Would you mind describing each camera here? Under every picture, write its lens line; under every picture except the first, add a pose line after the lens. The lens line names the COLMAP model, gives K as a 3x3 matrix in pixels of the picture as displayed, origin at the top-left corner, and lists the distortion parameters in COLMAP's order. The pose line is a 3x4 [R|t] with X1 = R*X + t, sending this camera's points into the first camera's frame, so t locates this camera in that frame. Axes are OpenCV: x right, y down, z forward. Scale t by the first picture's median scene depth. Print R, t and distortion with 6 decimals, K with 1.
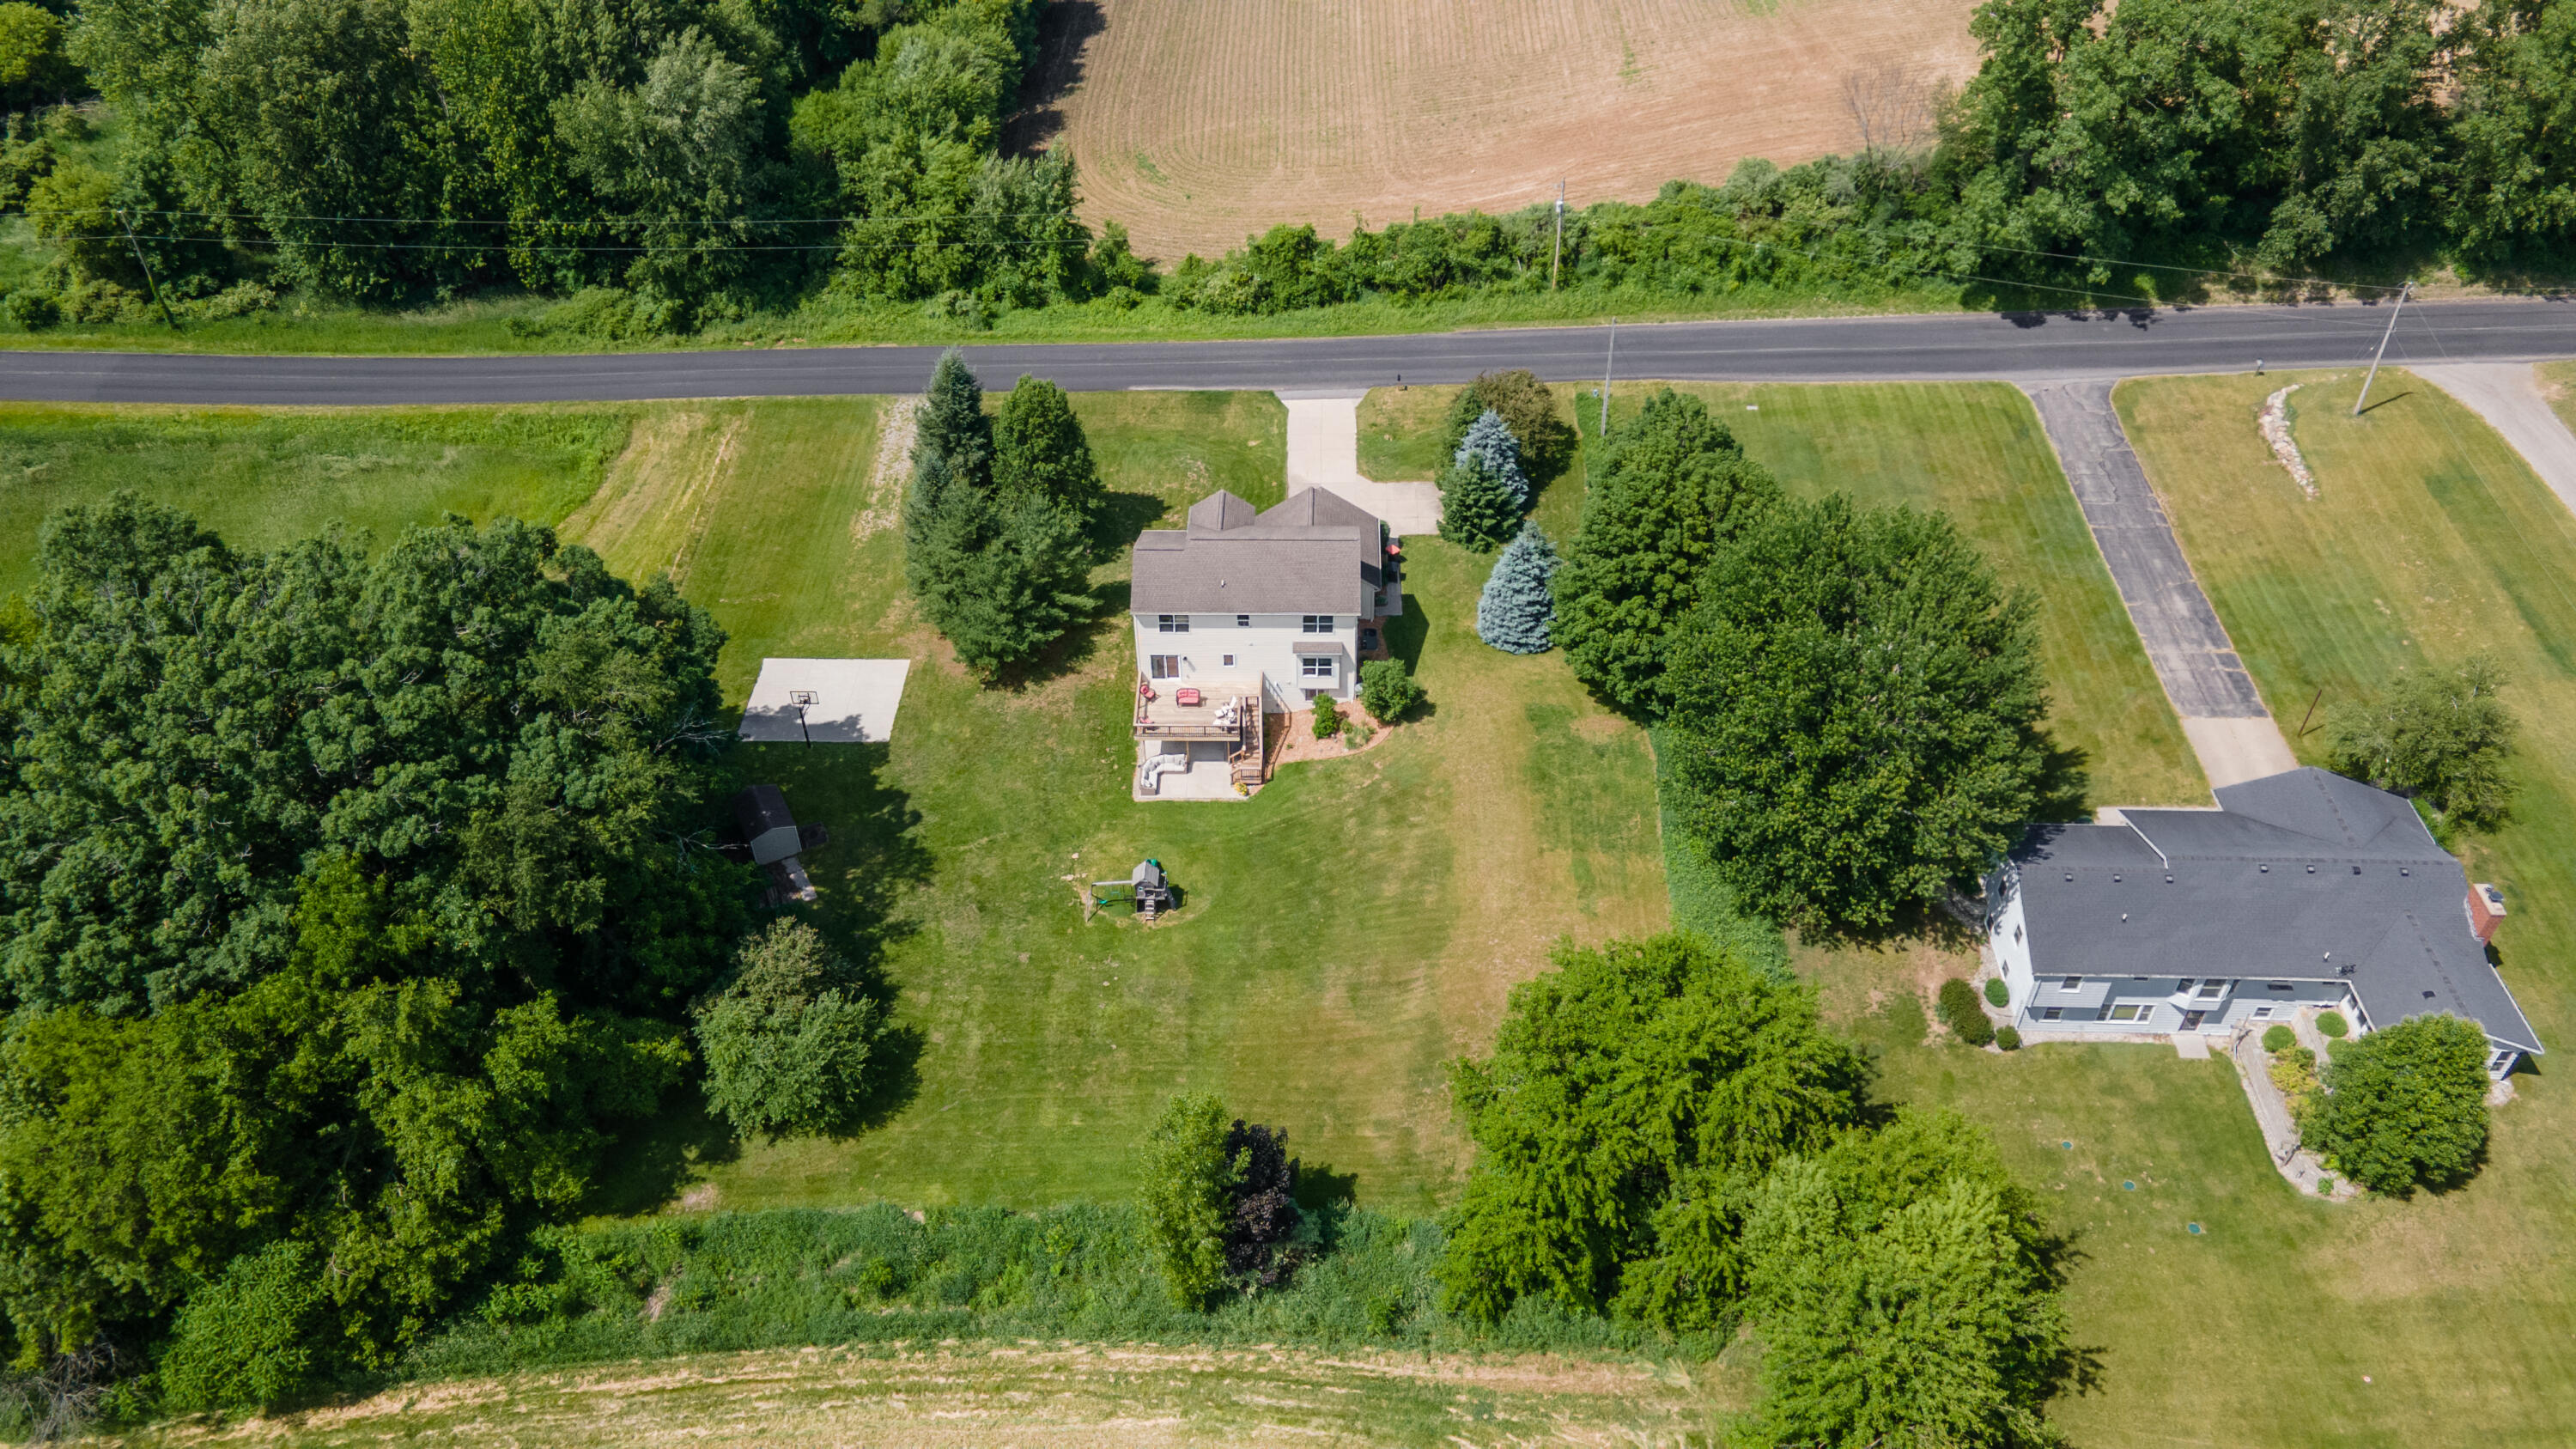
lens RADIAL K [[1864.3, 0, 1298.2], [0, 1864.3, 716.8], [0, 0, 1]] dist [0.004313, 0.070433]
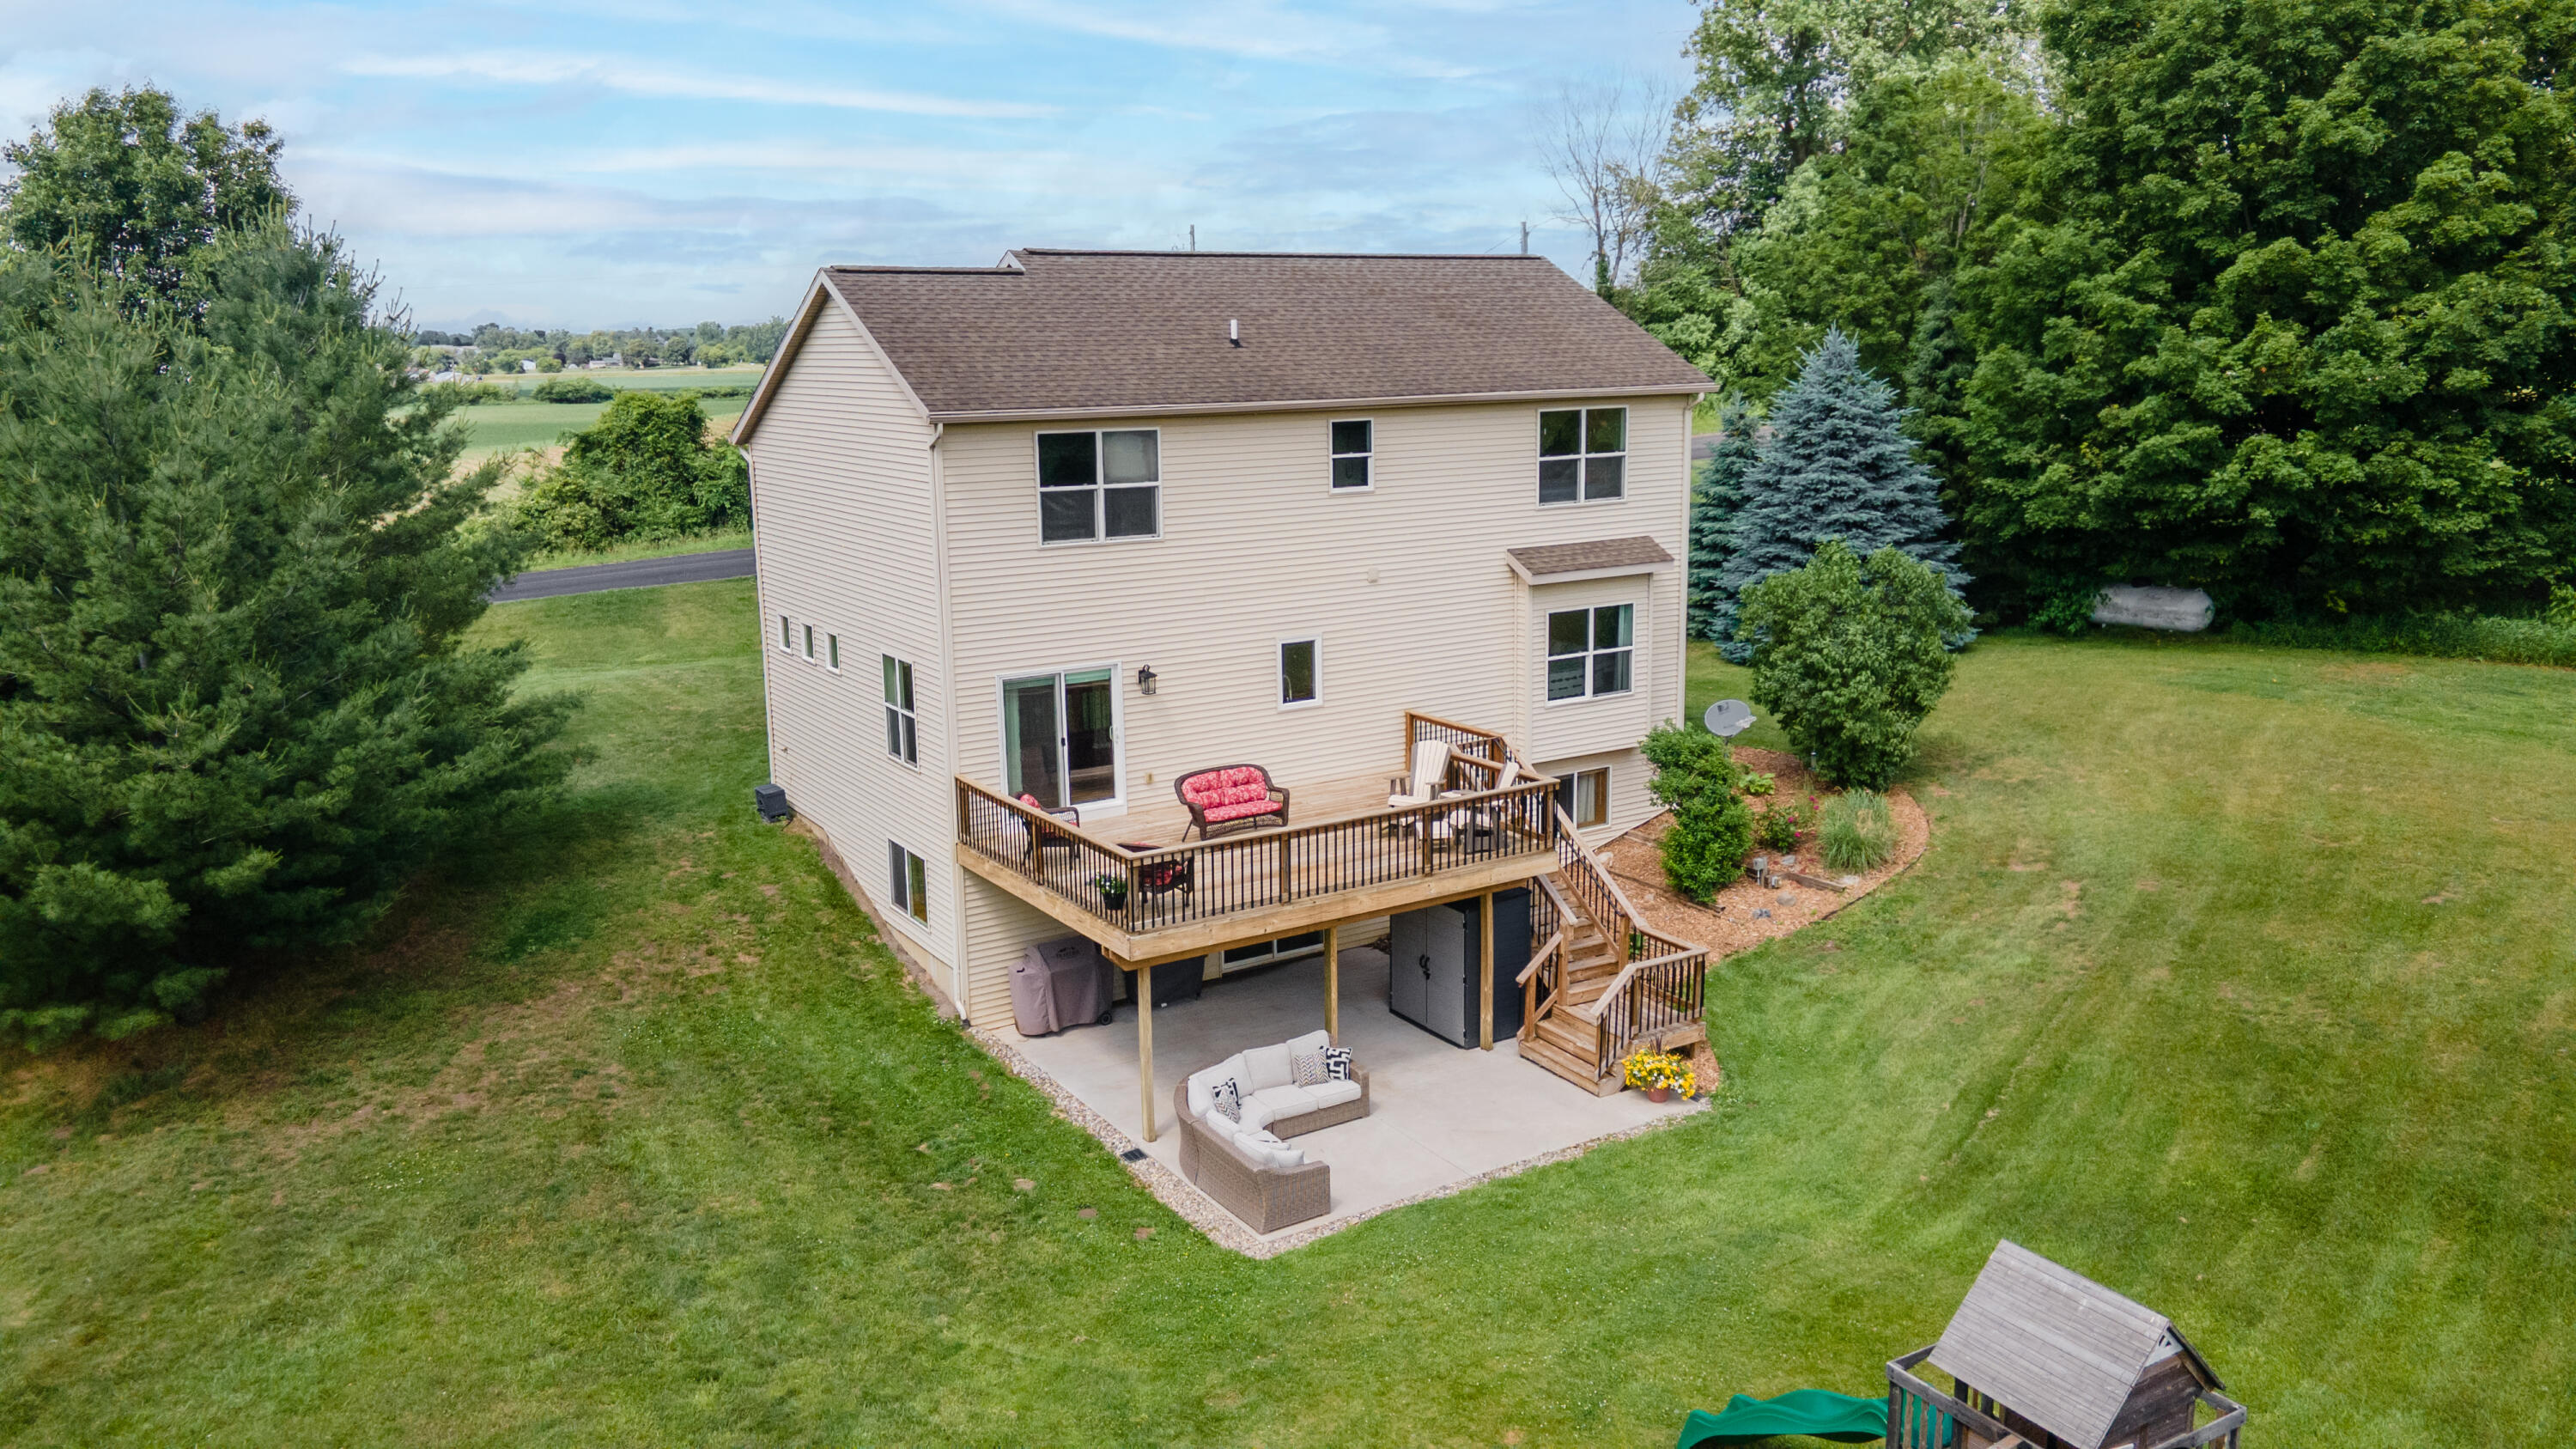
lens RADIAL K [[1864.3, 0, 1298.2], [0, 1864.3, 716.8], [0, 0, 1]] dist [0.004313, 0.070433]
pose [[0.831584, -0.116555, 0.543031, -0.171122], [0.378500, 0.834459, -0.400519, 0.072717], [-0.406455, 0.538603, 0.738039, 0.821526]]
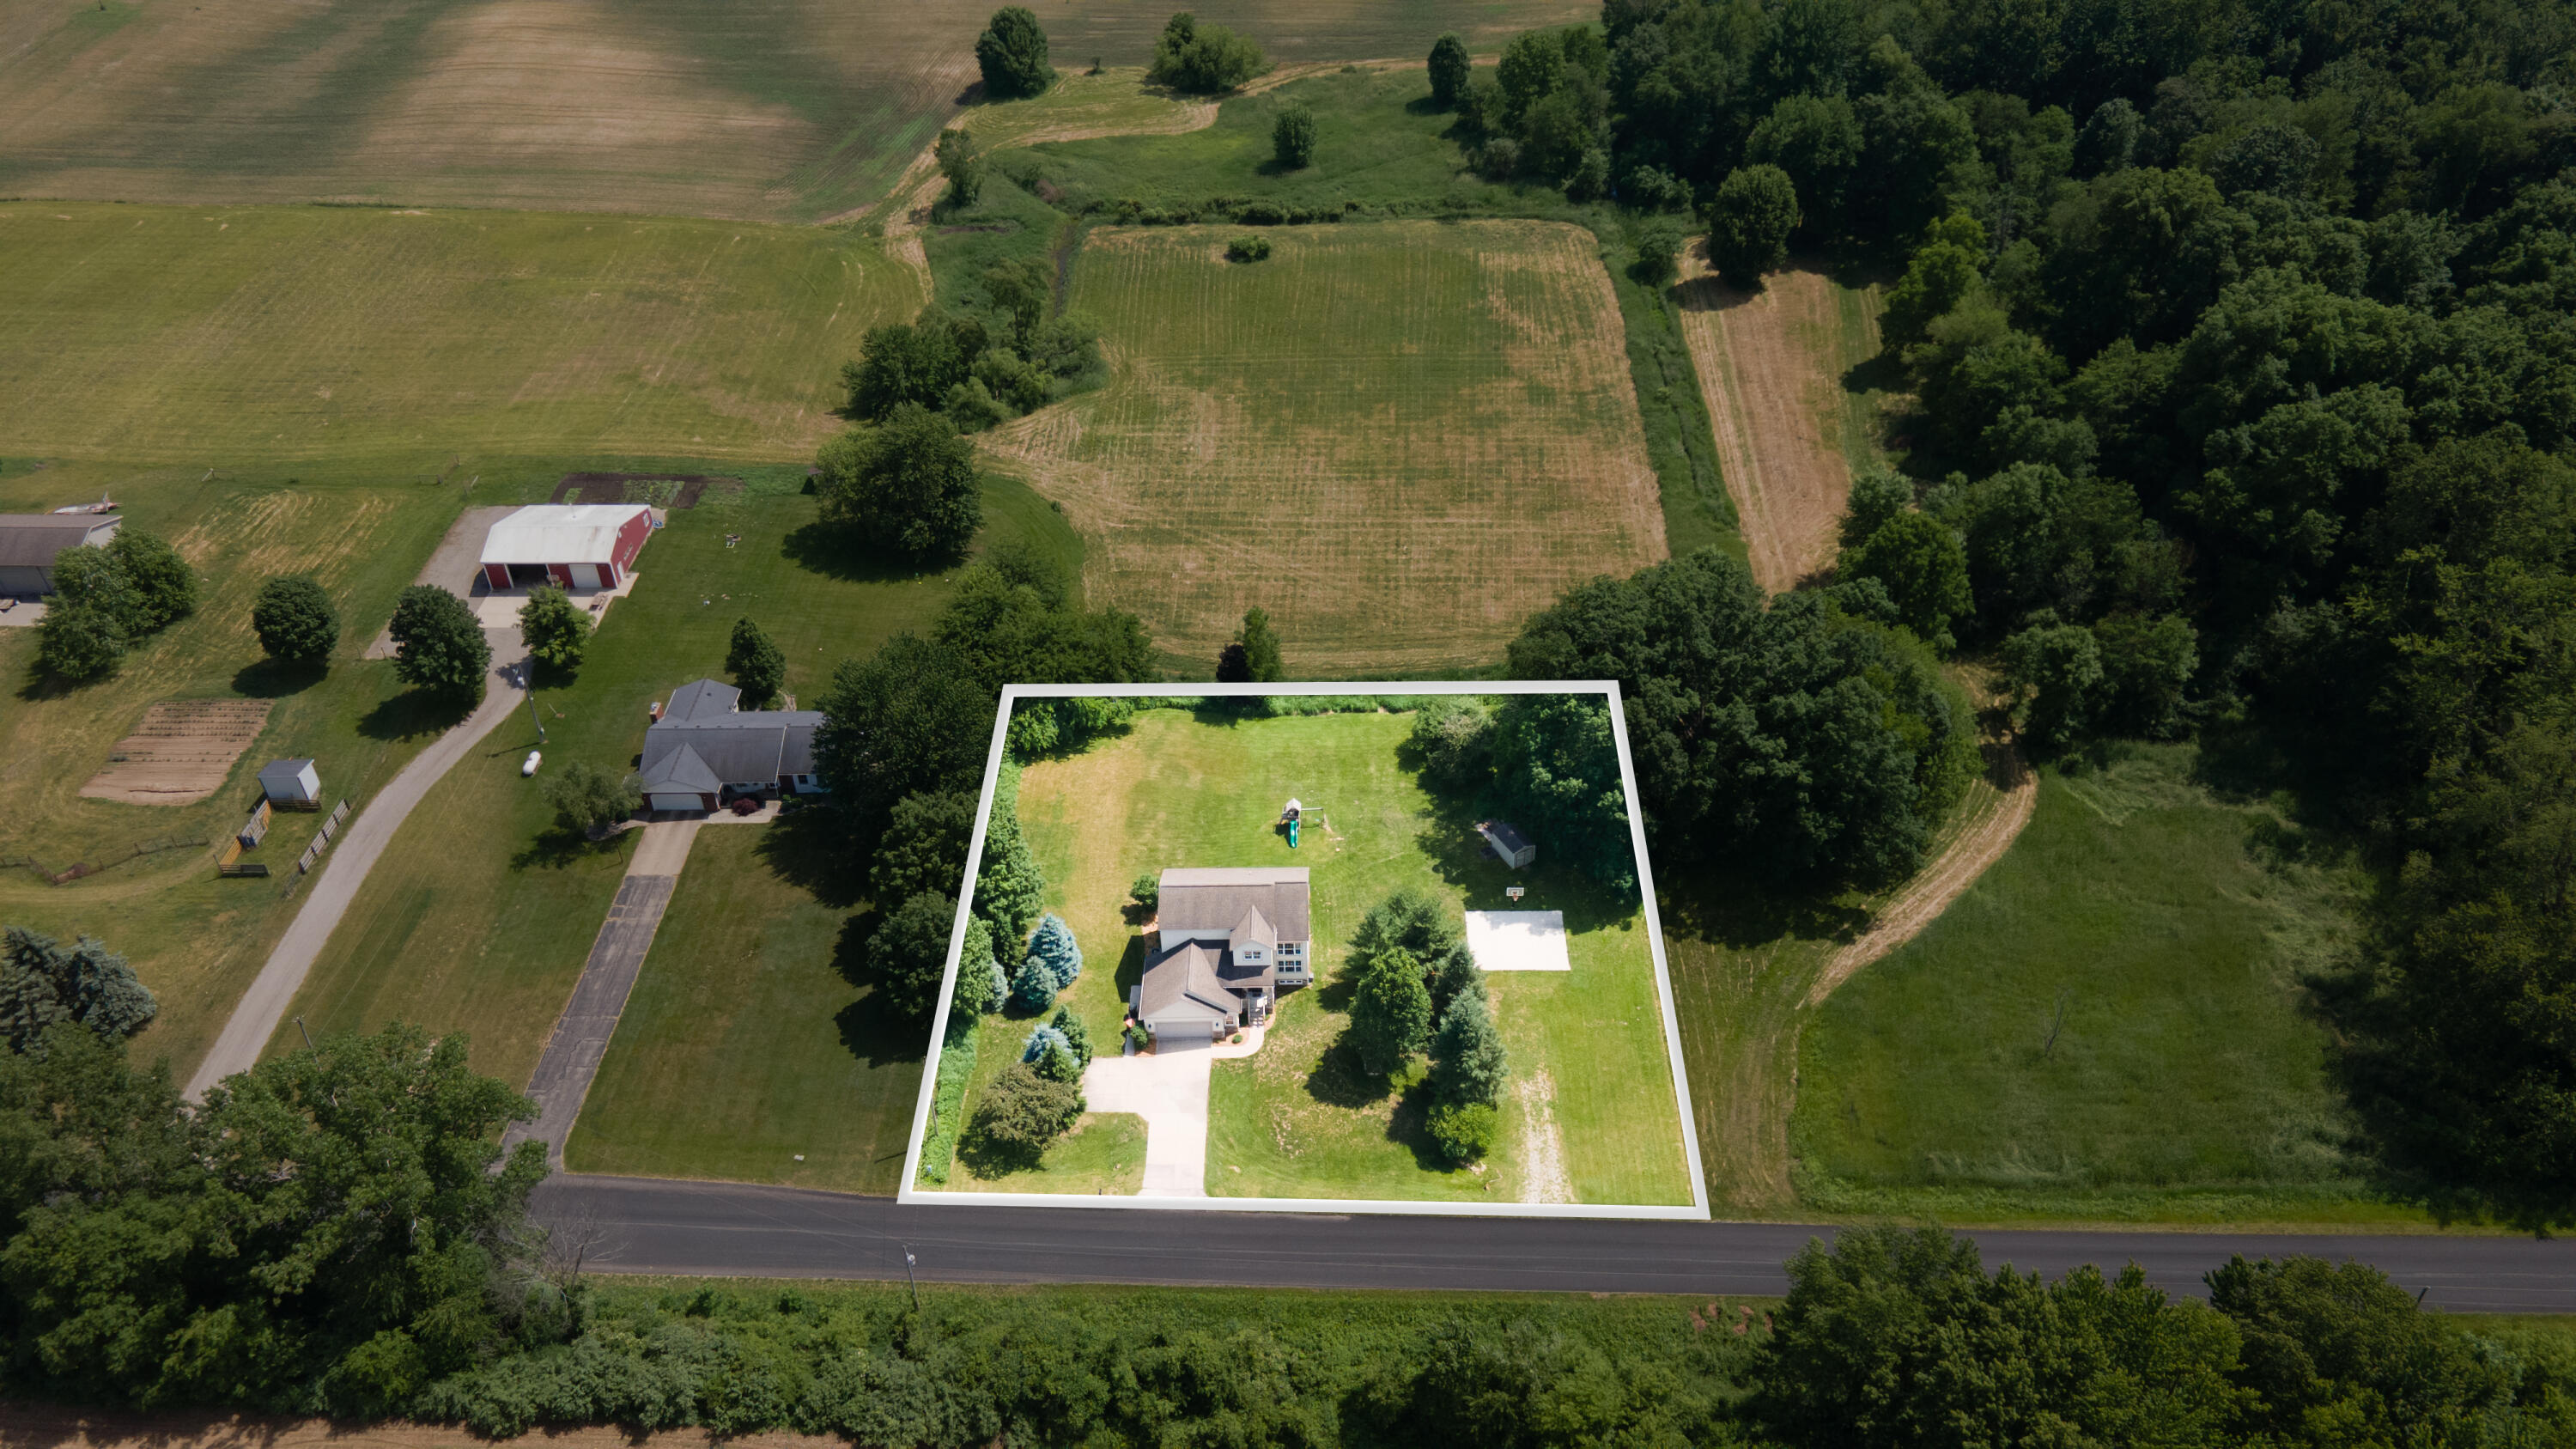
lens RADIAL K [[1844.5, 0, 1306.3], [0, 1844.5, 723.1], [0, 0, 1]] dist [0.034799, 0.007030]
pose [[-0.999587, 0.027826, 0.007208, -0.099905], [0.011695, 0.164622, 0.986287, -1.579700], [0.026258, 0.985964, -0.164879, 1.108122]]
